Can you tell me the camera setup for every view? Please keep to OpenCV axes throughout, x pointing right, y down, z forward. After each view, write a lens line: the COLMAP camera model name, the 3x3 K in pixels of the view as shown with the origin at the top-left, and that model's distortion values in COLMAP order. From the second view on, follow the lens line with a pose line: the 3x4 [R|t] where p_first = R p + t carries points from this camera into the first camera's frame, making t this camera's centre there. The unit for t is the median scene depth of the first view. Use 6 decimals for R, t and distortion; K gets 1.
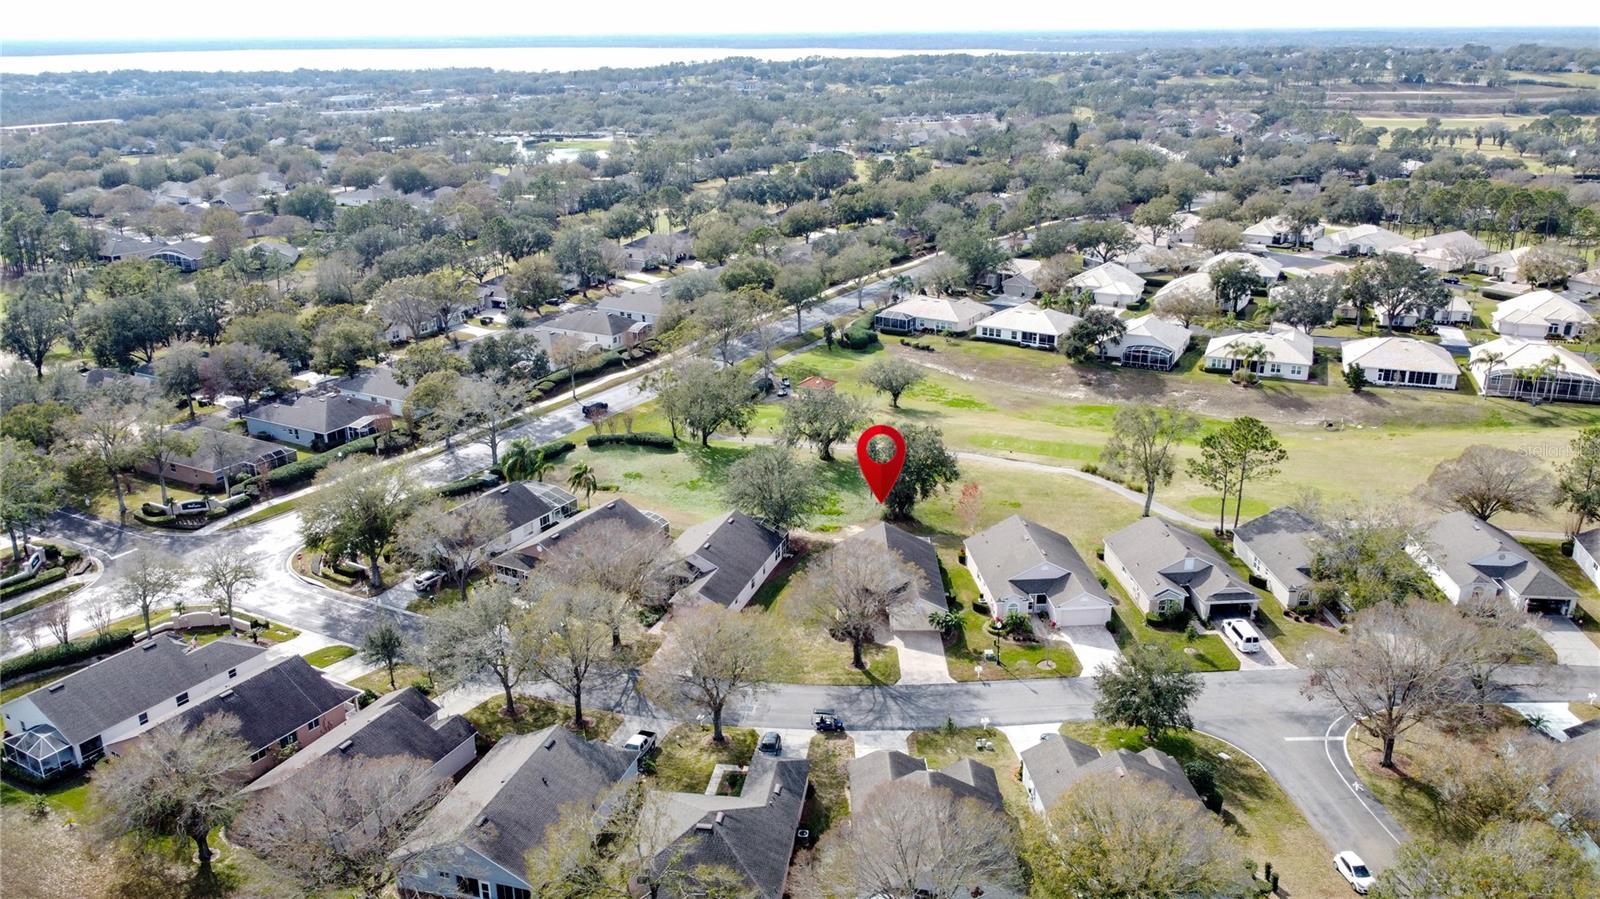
lens RADIAL K [[1204.4, 0, 804.0], [0, 1204.4, 447.7], [0, 0, 1]] dist [0.000484, -0.012601]
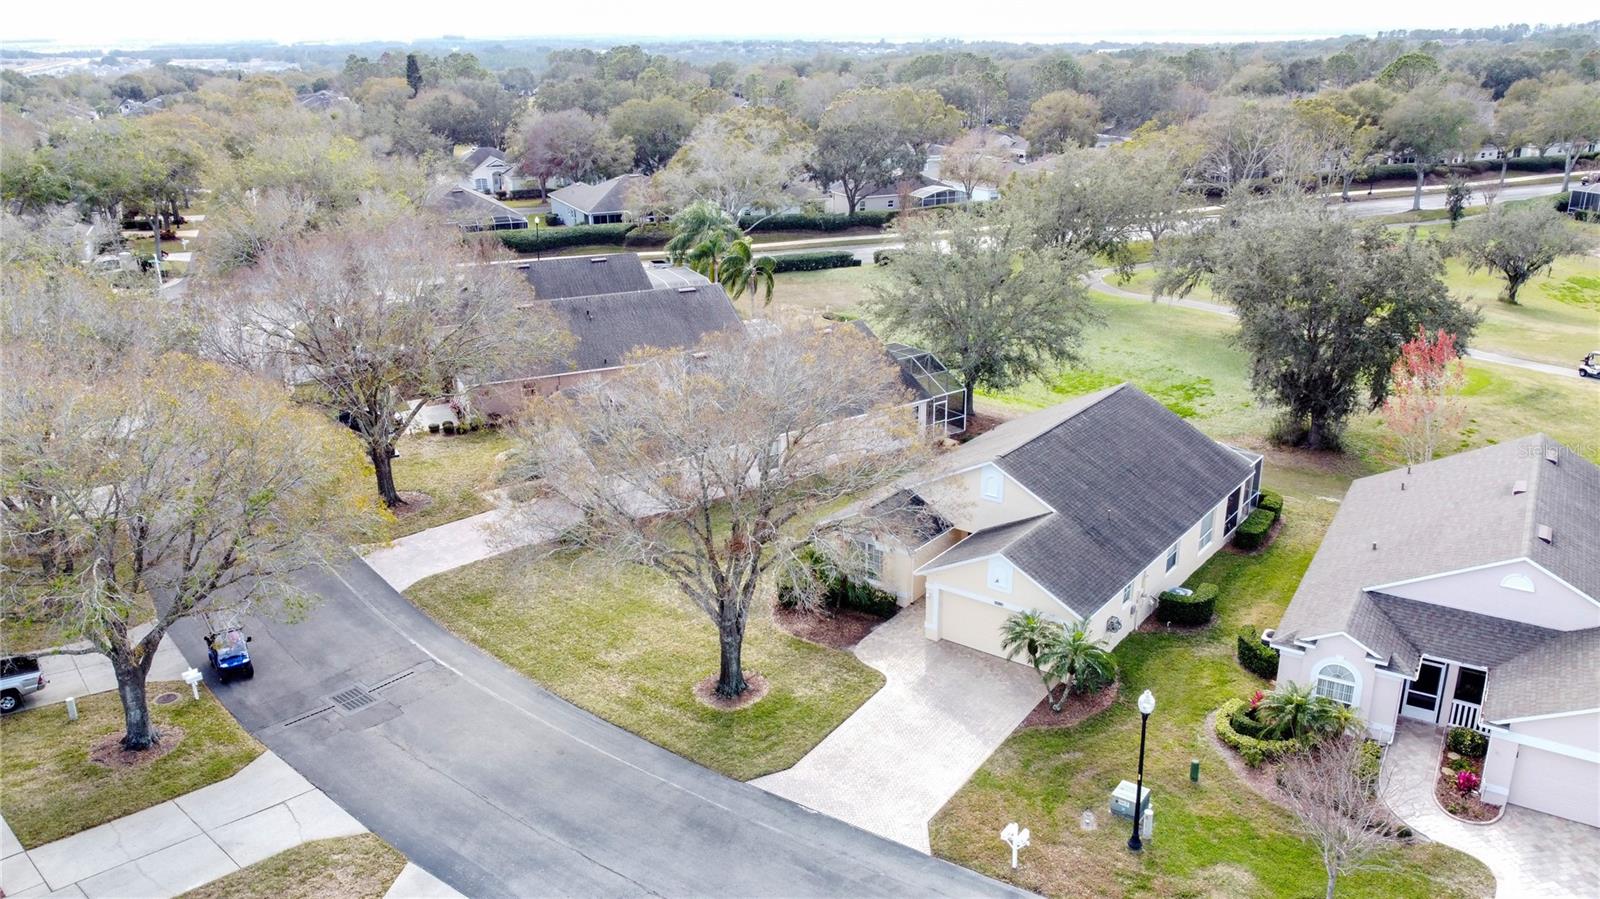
lens RADIAL K [[1204.4, 0, 802.2], [0, 1204.4, 445.5], [0, 0, 1]] dist [0.000484, -0.012601]
pose [[0.803928, 0.190036, -0.563547, 0.125782], [-0.189468, 0.980040, 0.060198, 0.048308], [0.563739, 0.058379, 0.823887, 0.391737]]
